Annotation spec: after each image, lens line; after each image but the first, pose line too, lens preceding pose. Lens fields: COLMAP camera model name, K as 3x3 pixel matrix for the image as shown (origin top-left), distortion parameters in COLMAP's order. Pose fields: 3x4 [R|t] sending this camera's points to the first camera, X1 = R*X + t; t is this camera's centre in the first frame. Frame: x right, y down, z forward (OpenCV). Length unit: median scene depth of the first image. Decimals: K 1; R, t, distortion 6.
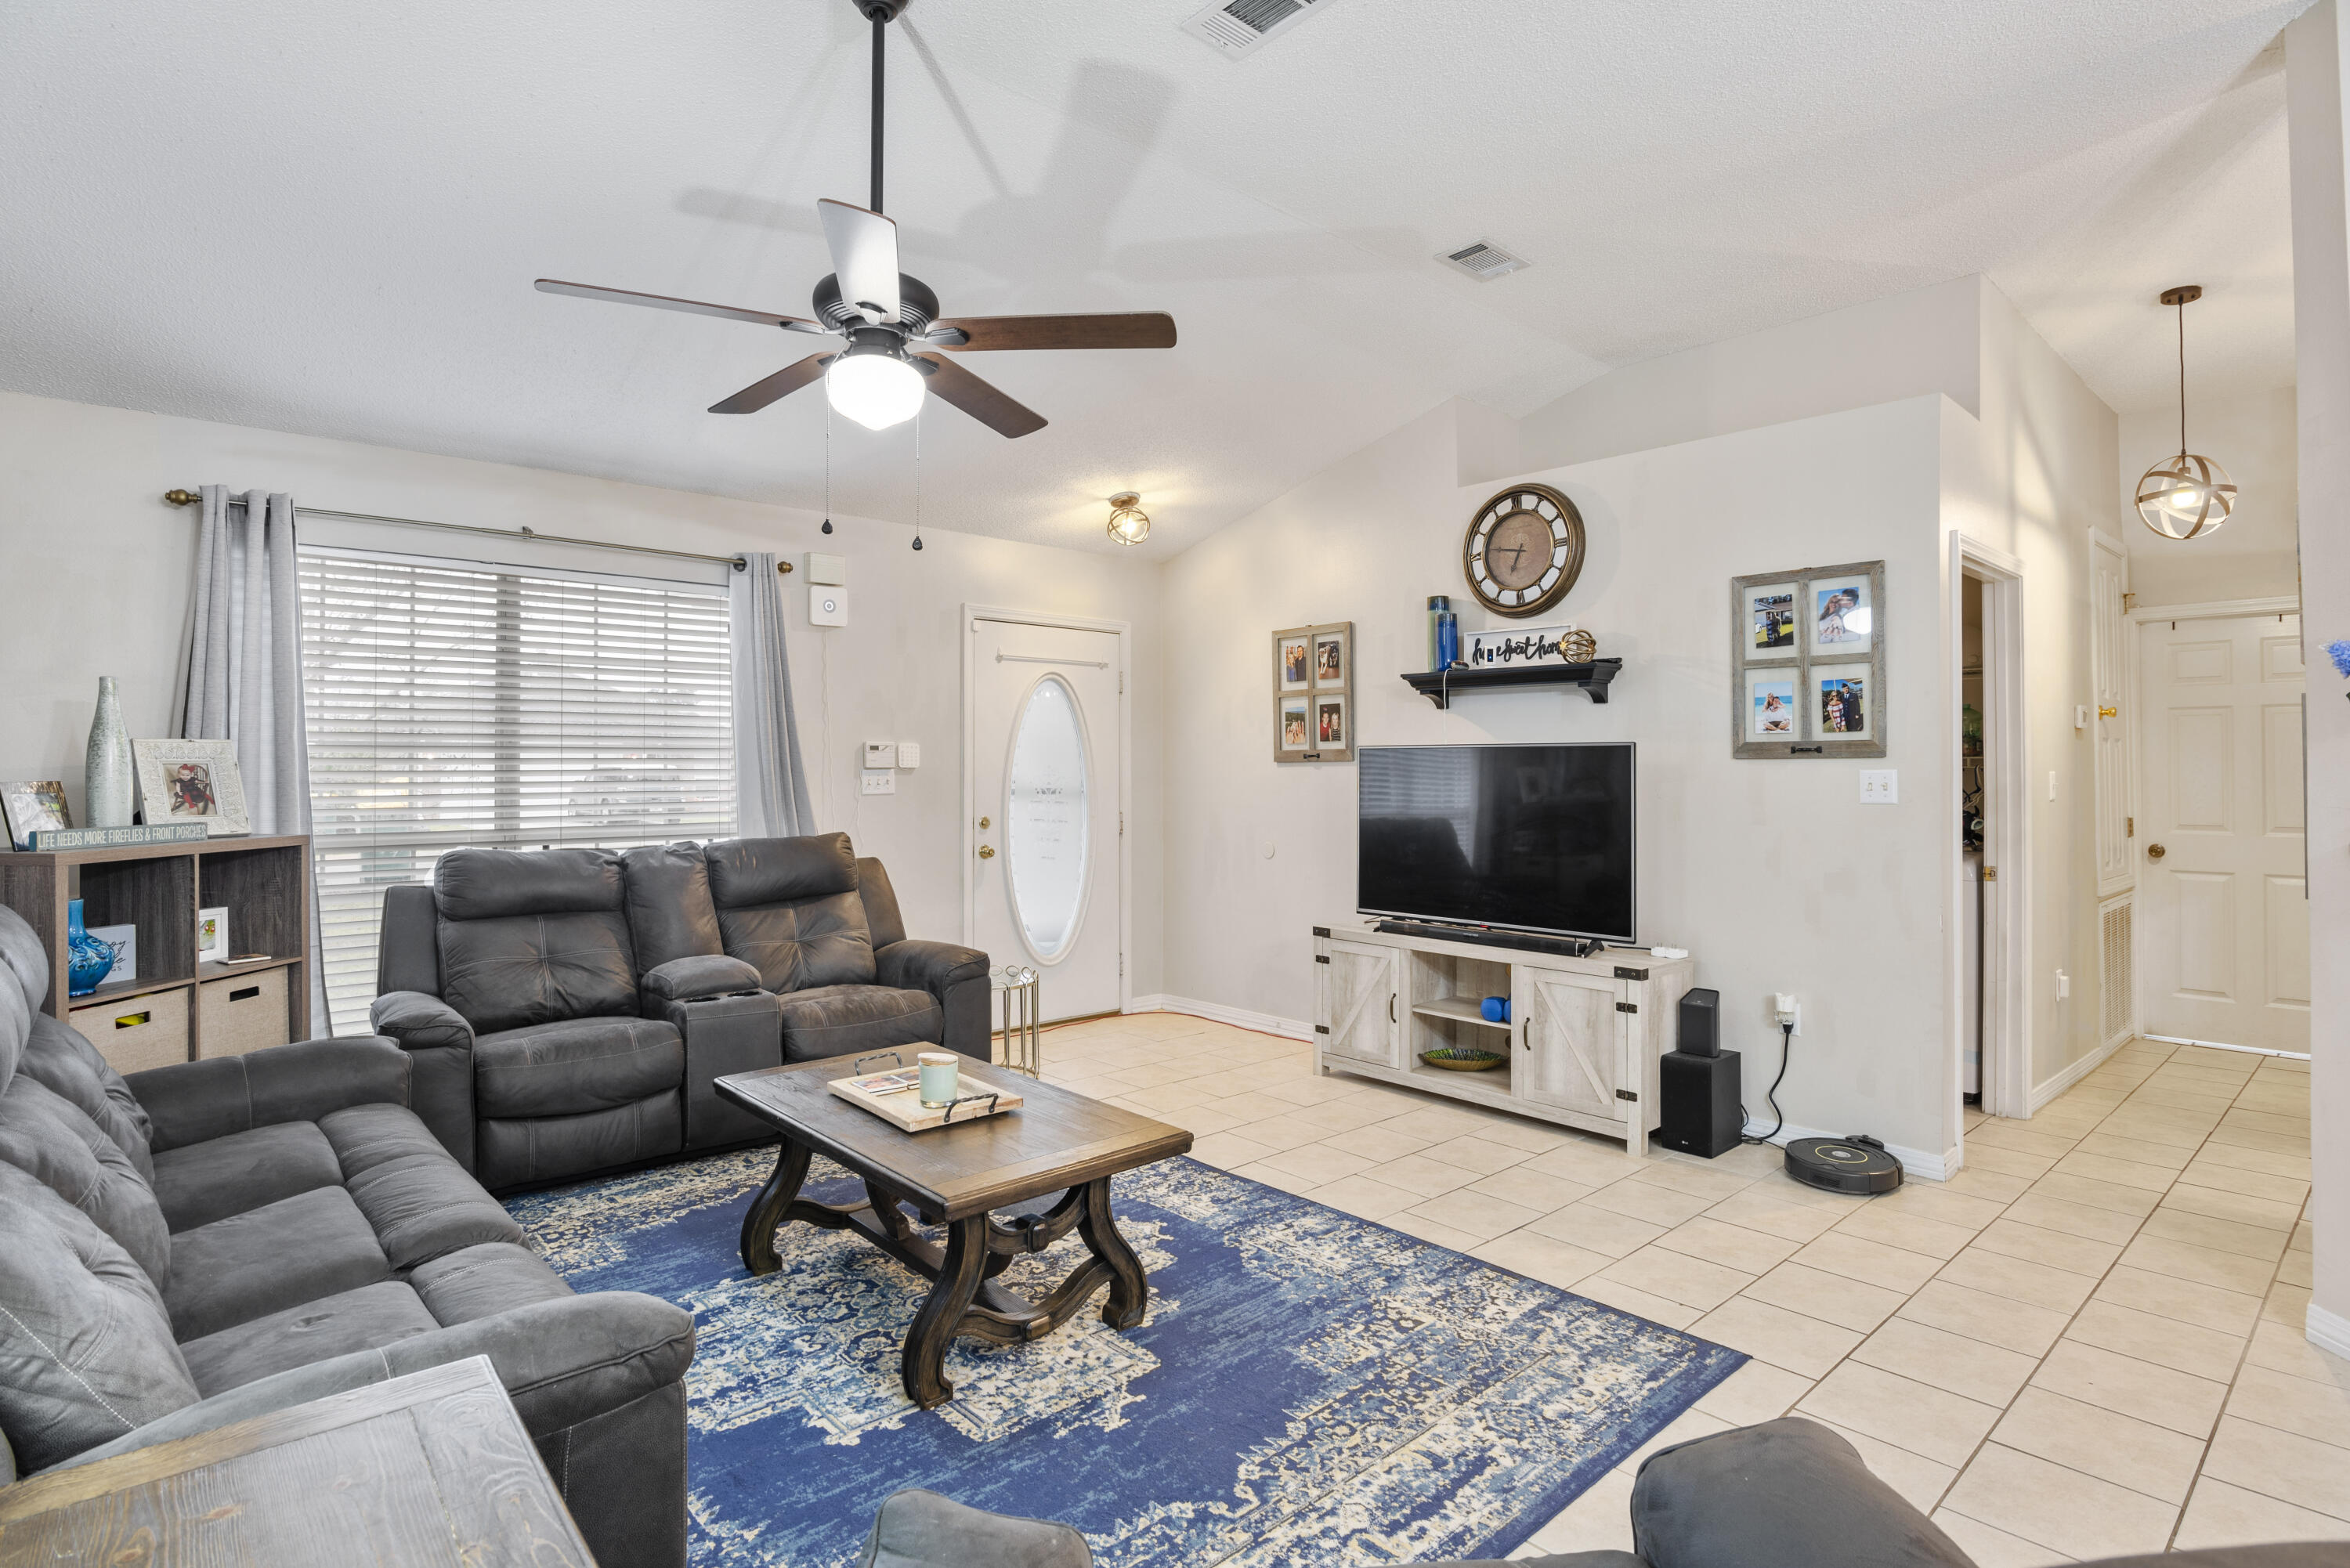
lens RADIAL K [[1167.8, 0, 1199.1], [0, 1167.8, 747.7], [0, 0, 1]] dist [-0.003911, -0.000646]
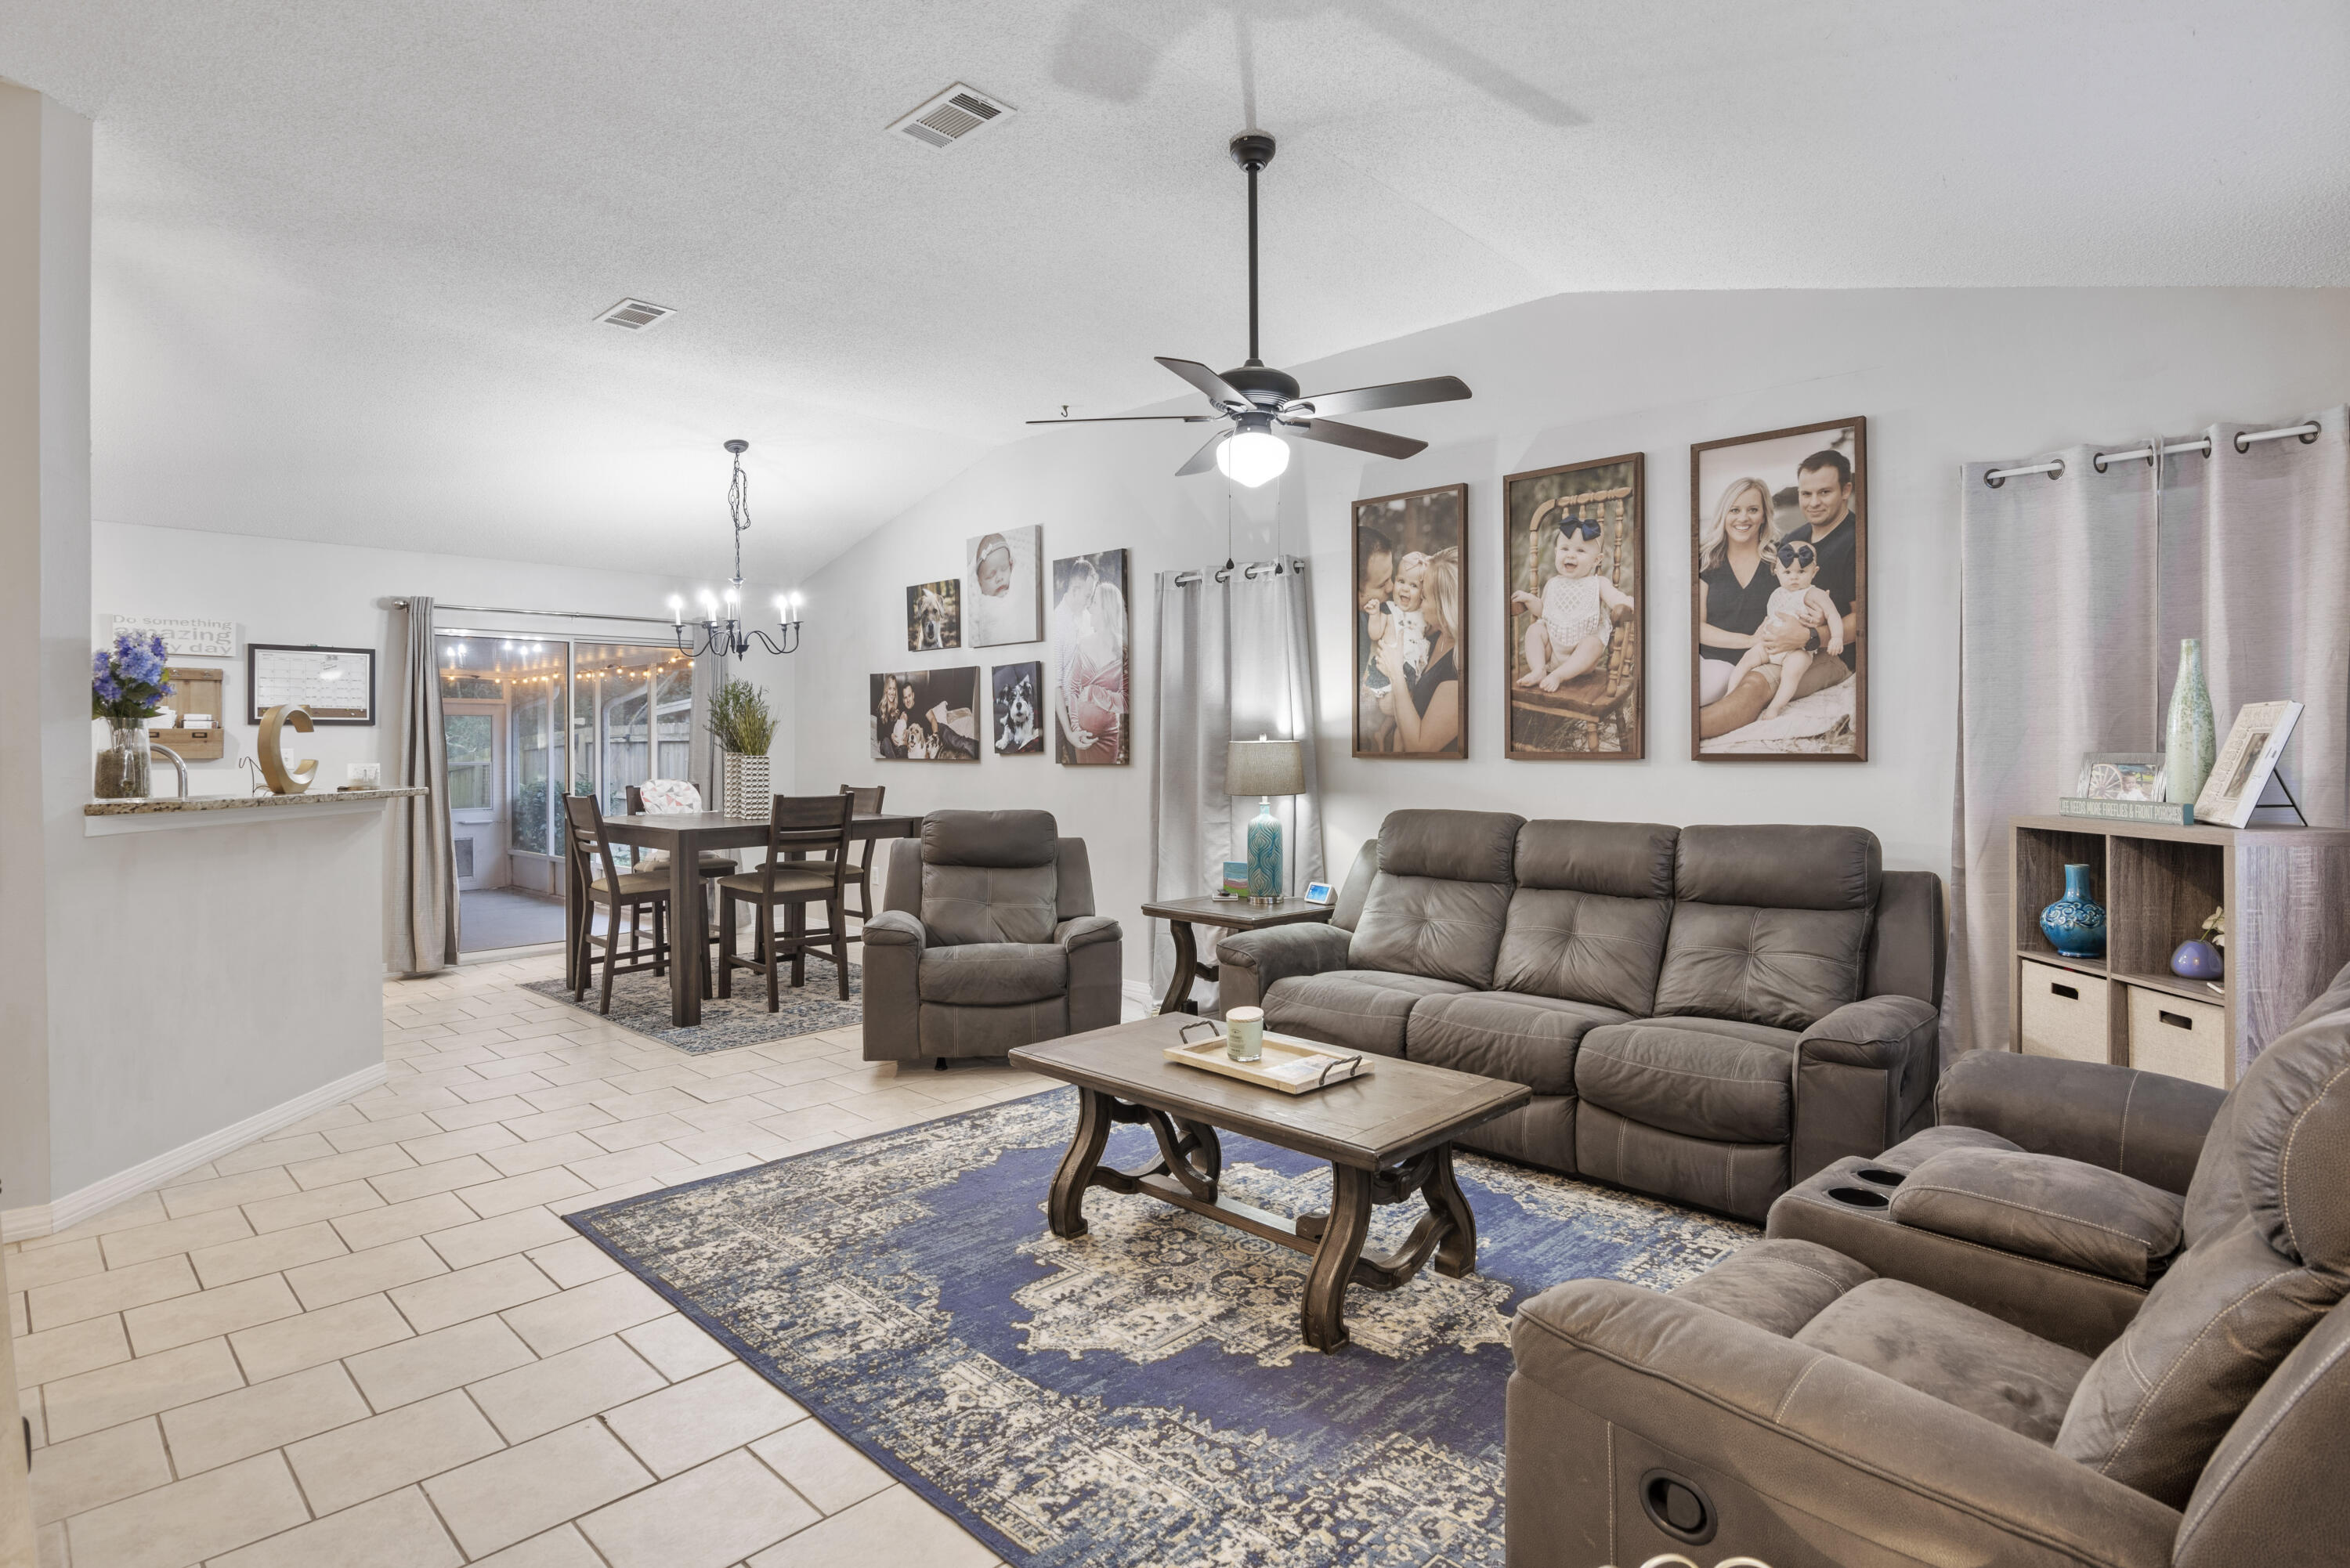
lens RADIAL K [[1219.8, 0, 1204.1], [0, 1219.8, 736.7], [0, 0, 1]] dist [-0.019067, -0.000357]
pose [[-0.997675, 0.002074, -0.068116, -0.079736], [0.003689, 0.999715, -0.023594, 0.027783], [0.068047, -0.023790, -0.997398, 1.509205]]
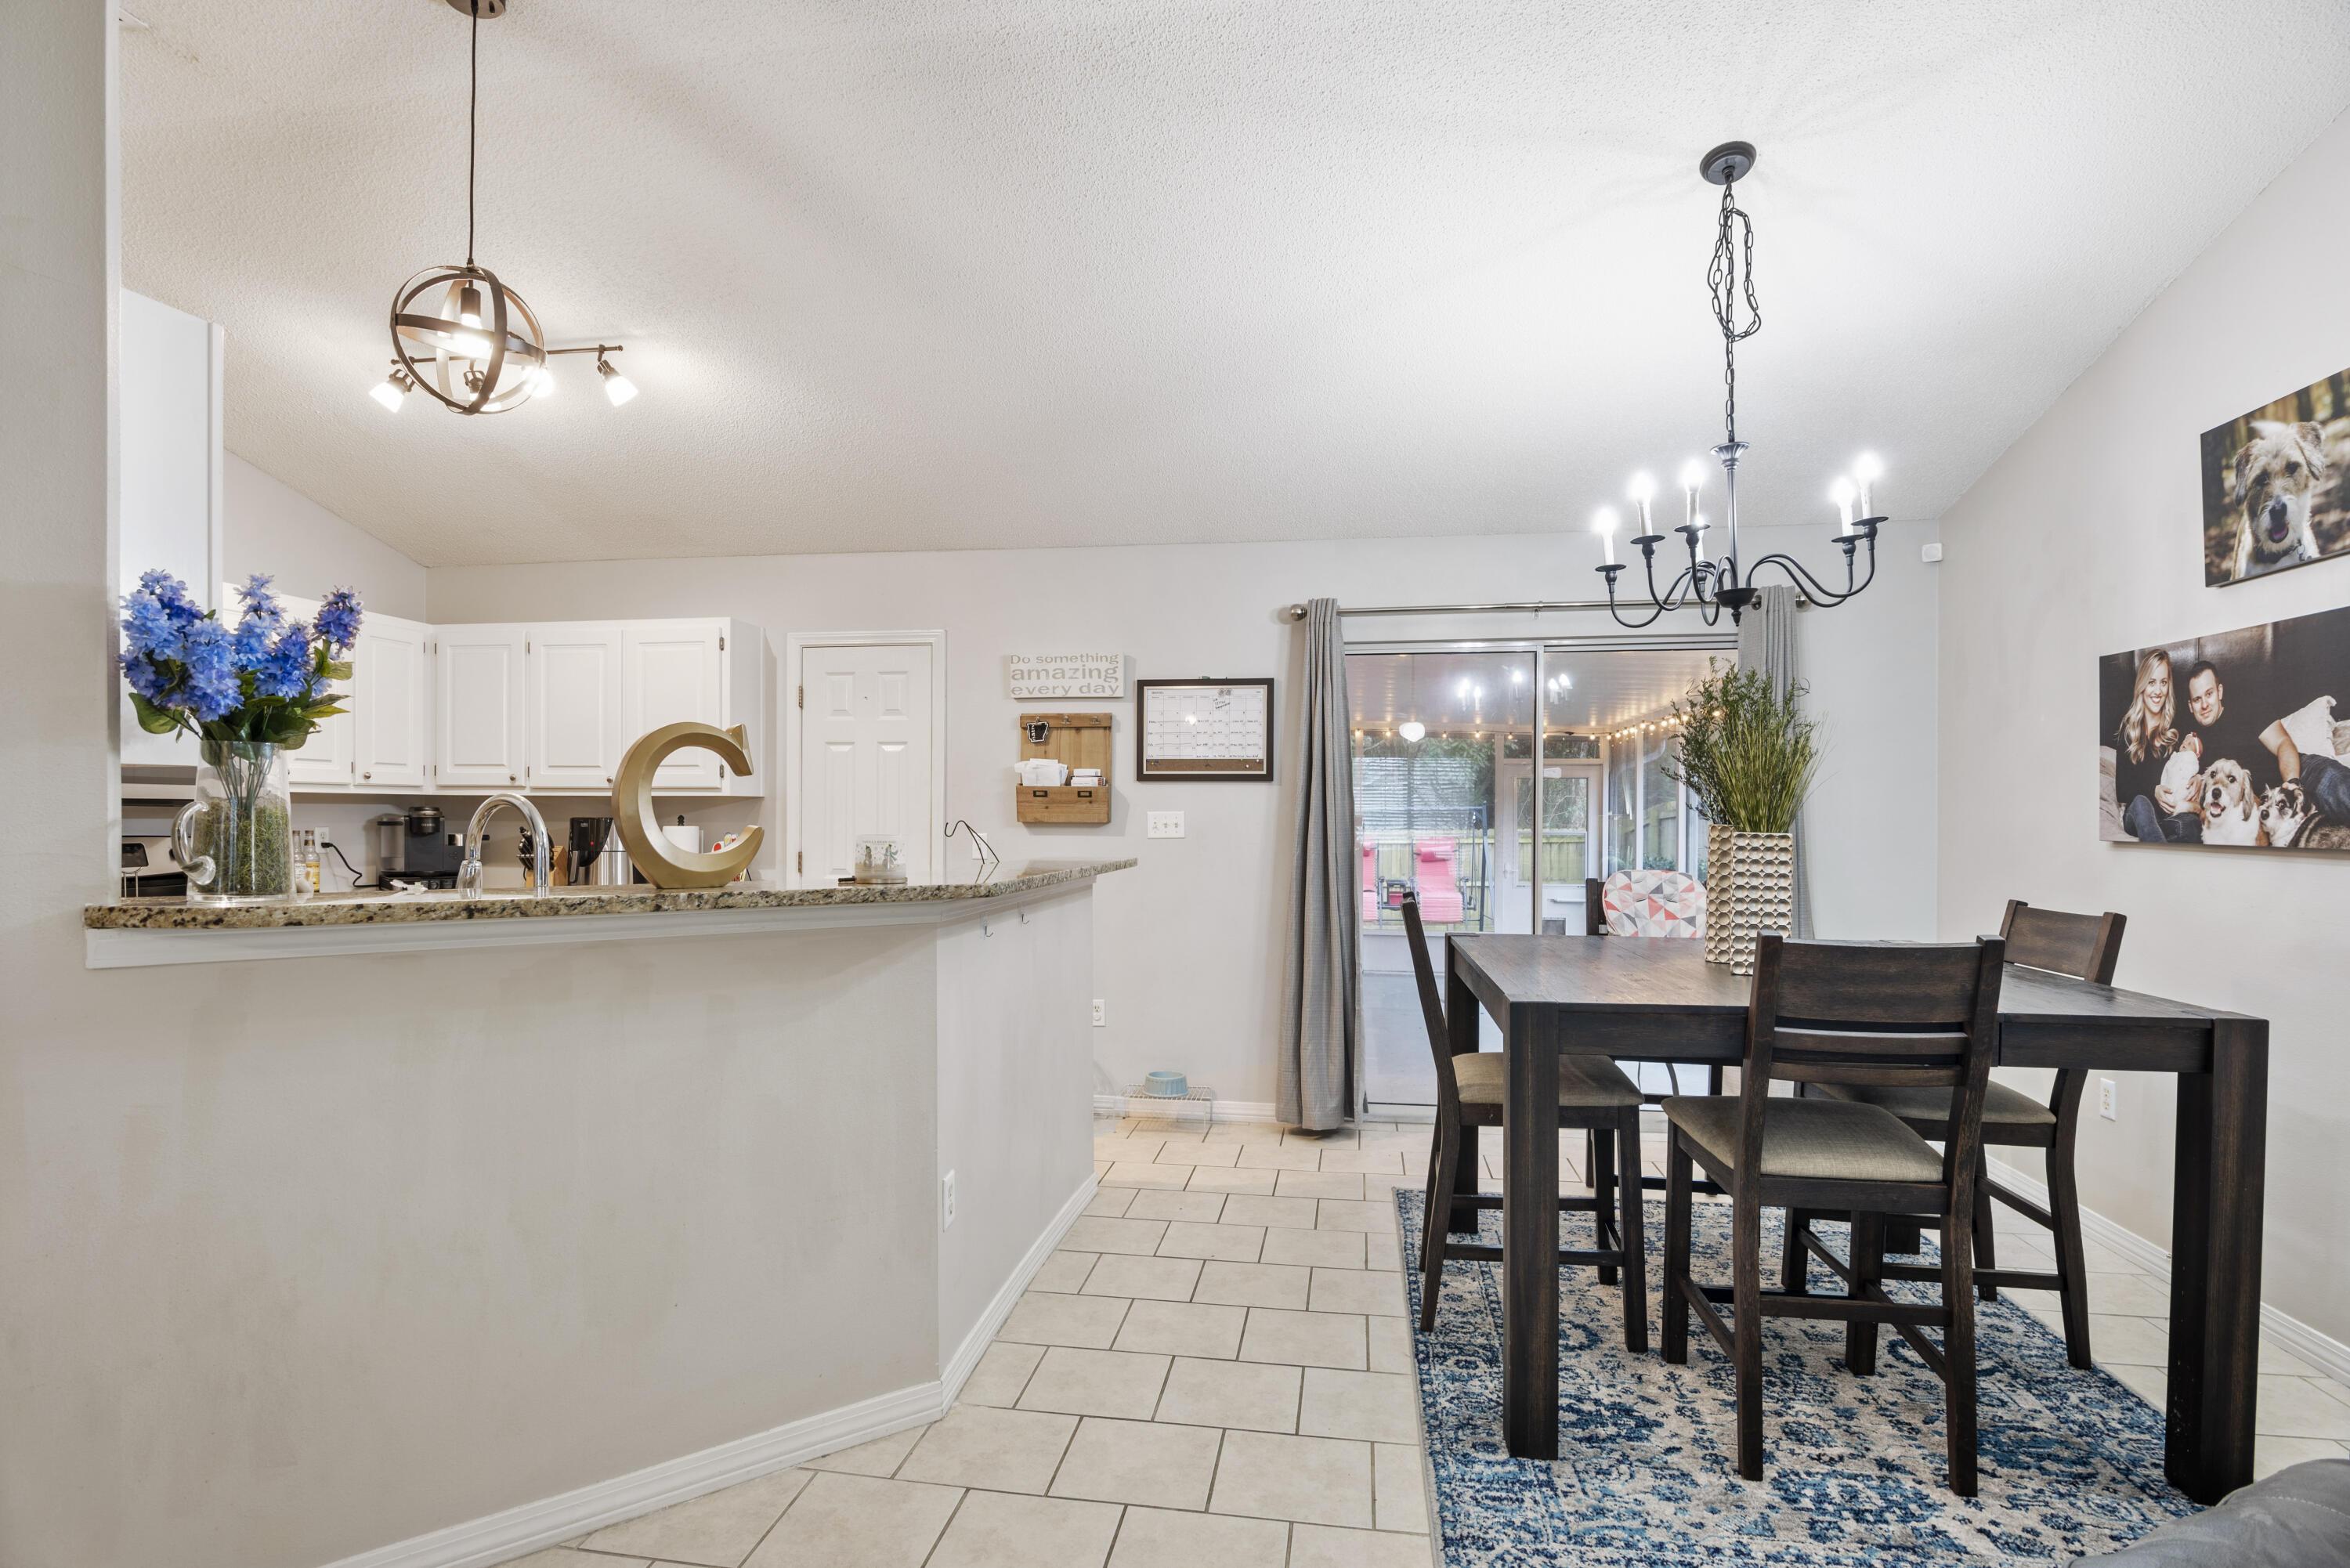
lens RADIAL K [[1168.6, 0, 1172.3], [0, 1168.6, 821.0], [0, 0, 1]] dist [-0.016168, -0.001034]
pose [[-0.619144, -0.008459, 0.785232, 0.075935], [-0.018858, 0.999814, -0.004098, 0.016076], [-0.785051, -0.017345, -0.619188, 0.582924]]
